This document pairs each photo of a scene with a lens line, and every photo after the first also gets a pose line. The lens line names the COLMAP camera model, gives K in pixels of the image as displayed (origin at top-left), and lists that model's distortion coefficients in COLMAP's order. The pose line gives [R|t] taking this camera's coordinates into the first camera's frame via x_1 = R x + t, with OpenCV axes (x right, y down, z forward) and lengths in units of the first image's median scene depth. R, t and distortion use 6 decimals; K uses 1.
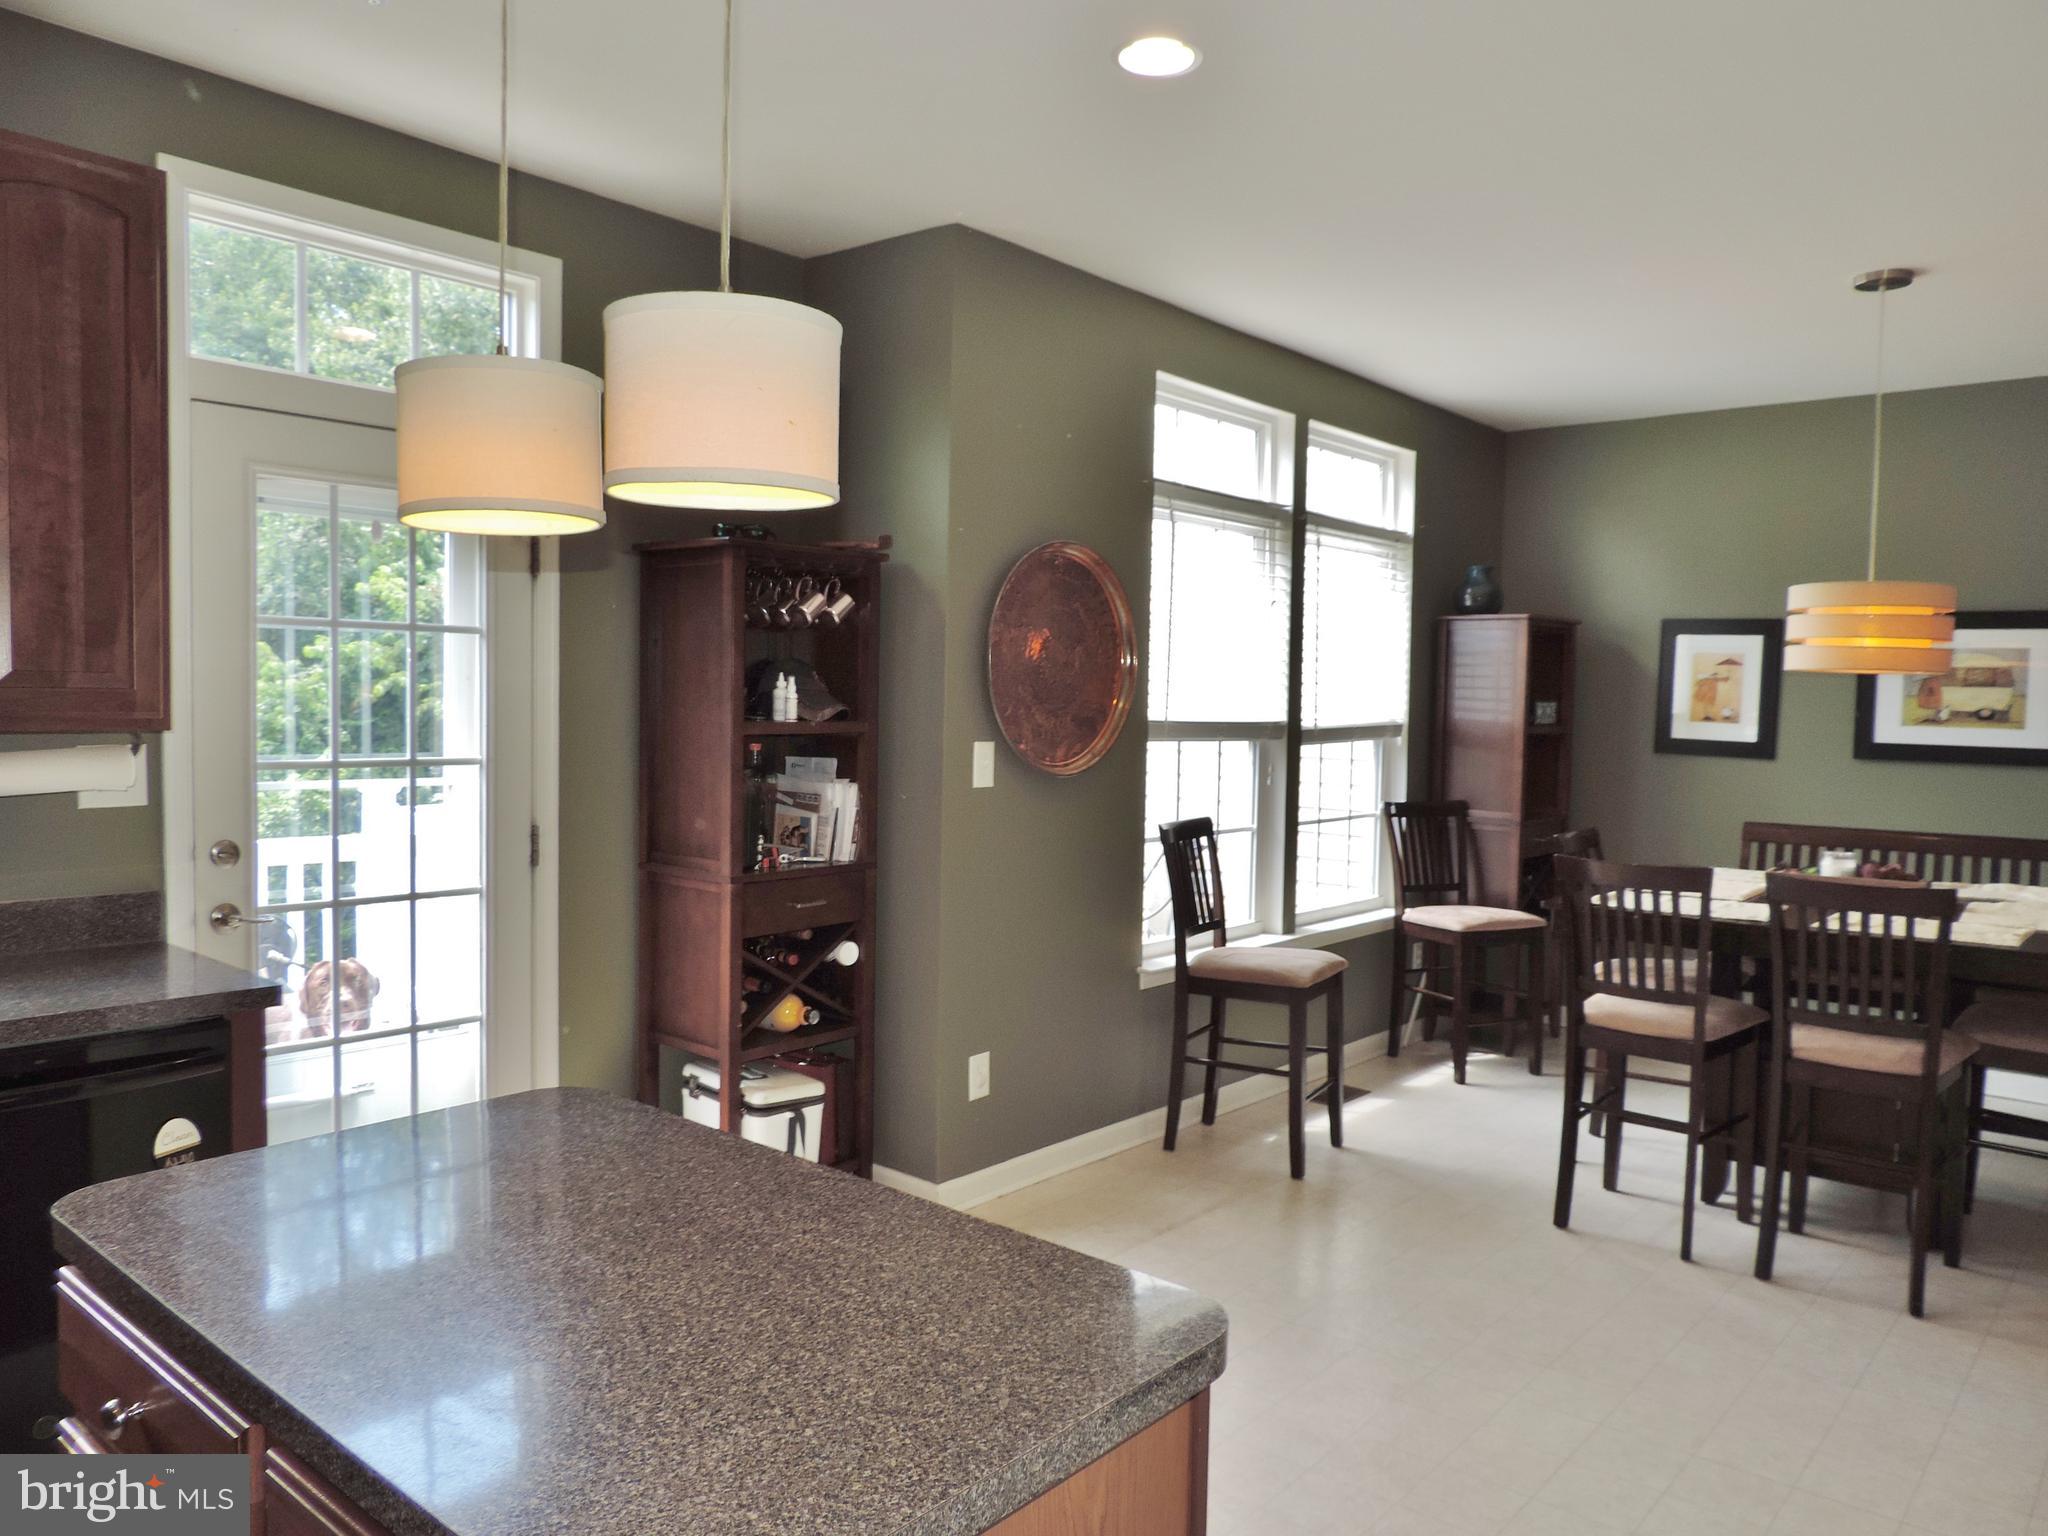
lens RADIAL K [[1449.5, 0, 1024.0], [0, 1449.5, 768.0], [0, 0, 1]] dist [-0.032127, 0.008447]
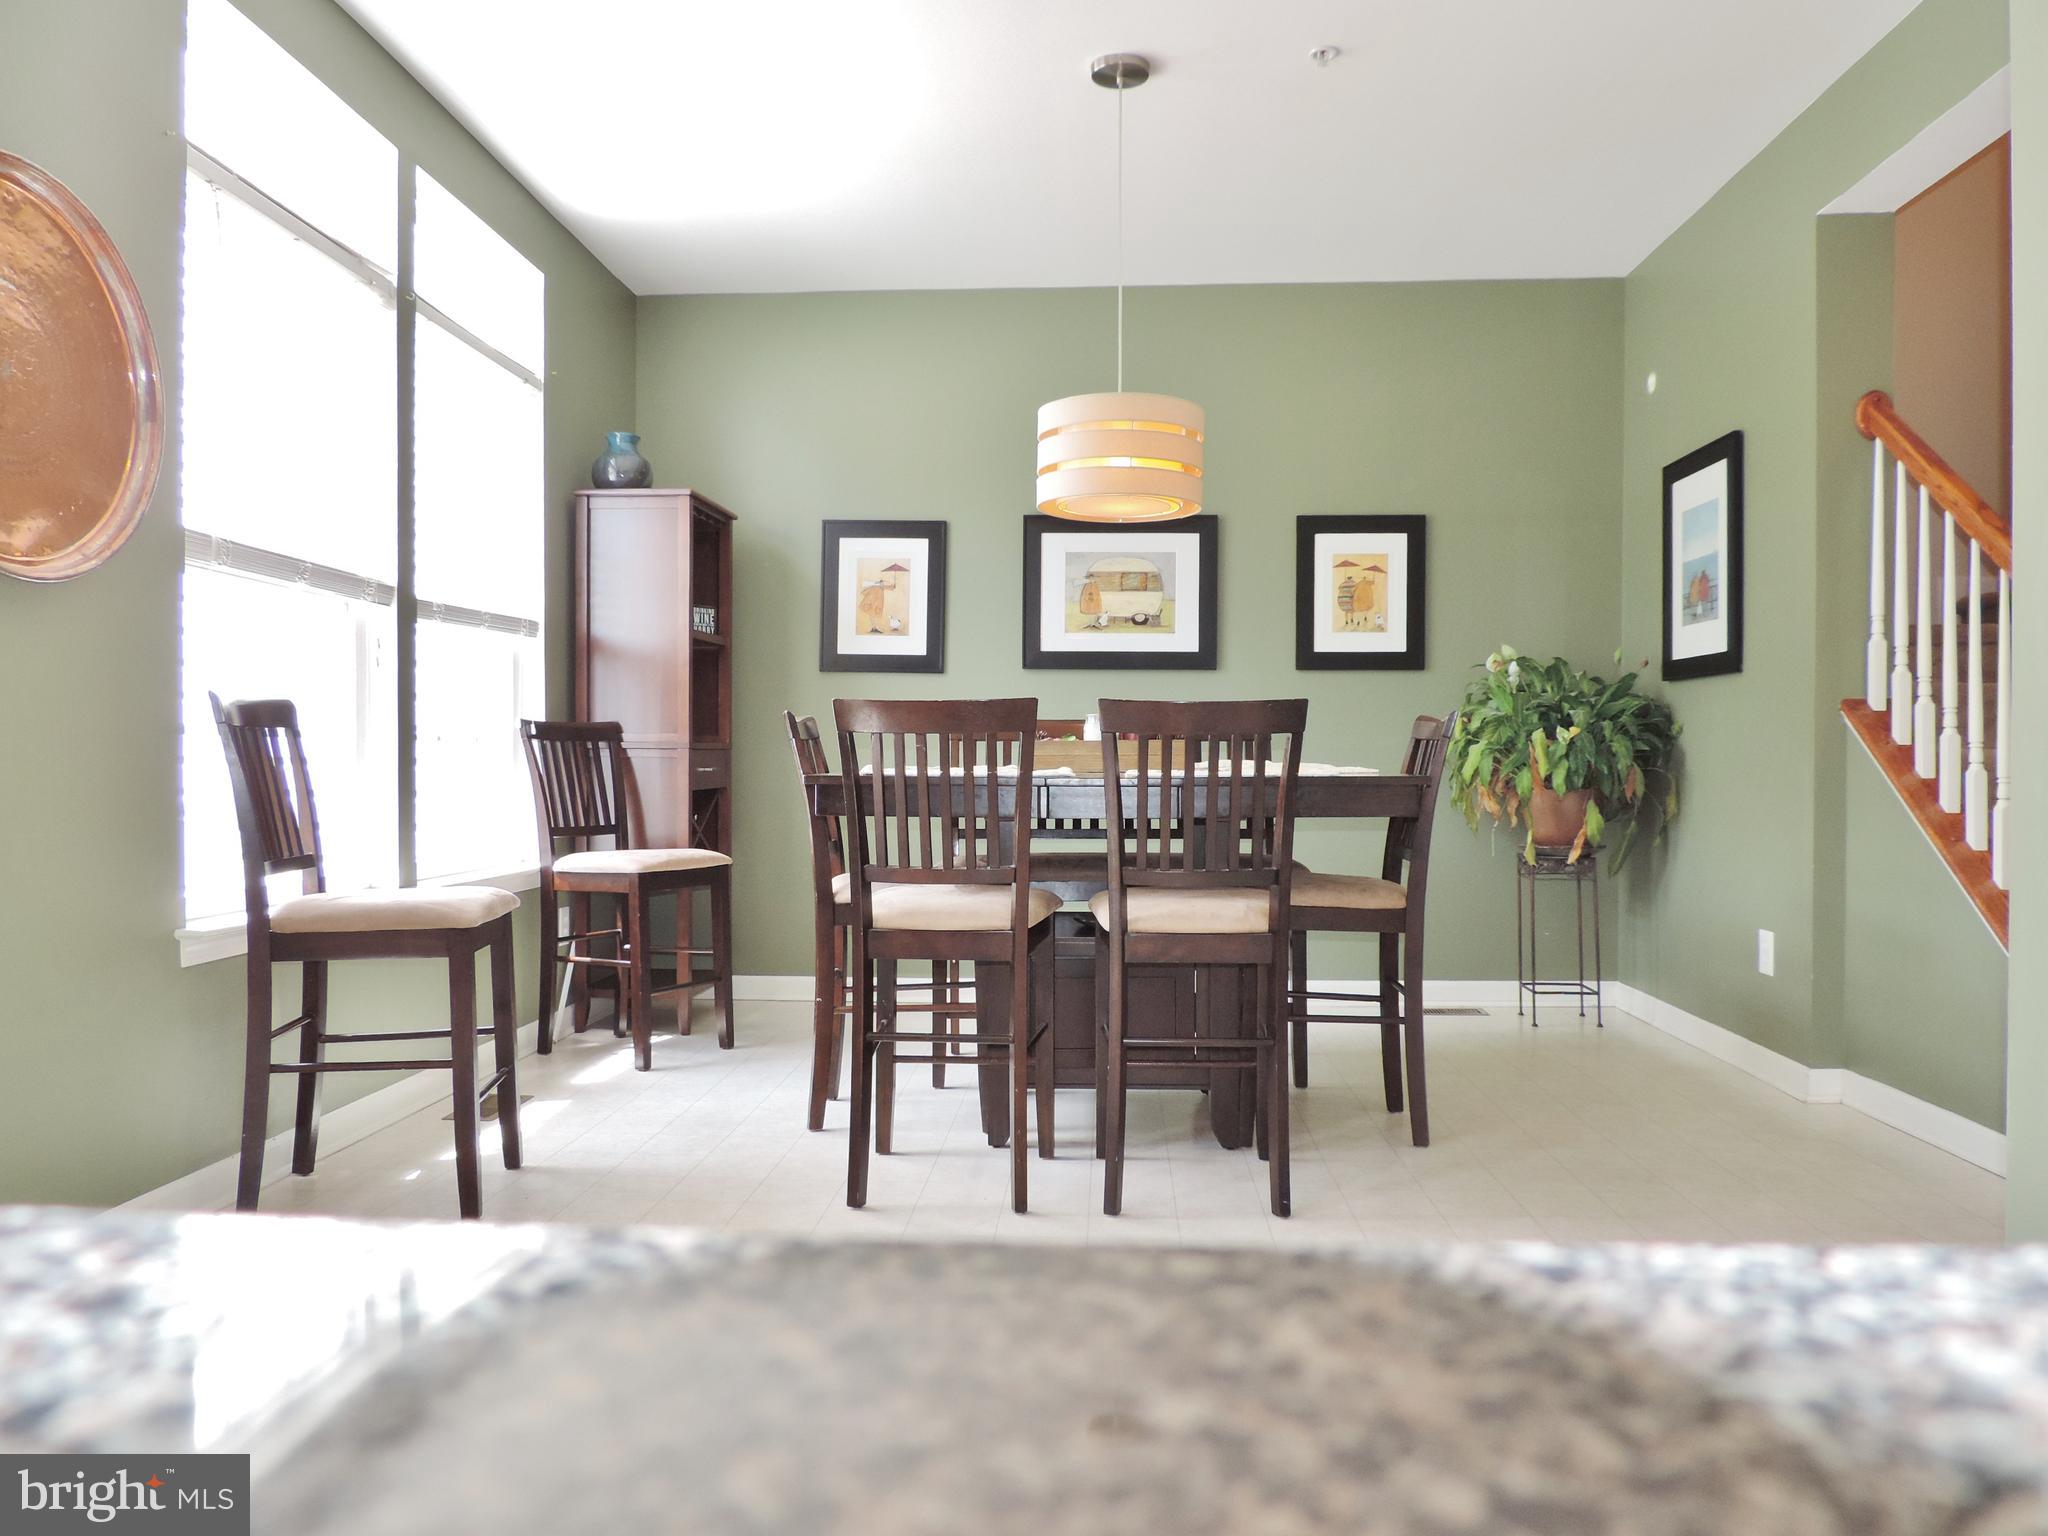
lens RADIAL K [[1449.5, 0, 1024.0], [0, 1449.5, 768.0], [0, 0, 1]] dist [-0.032127, 0.008447]
pose [[0.792828, -0.021917, 0.609052, -0.004145], [0.044836, 0.998743, -0.022424, 0.085014], [-0.607794, 0.045086, 0.792814, 0.260137]]
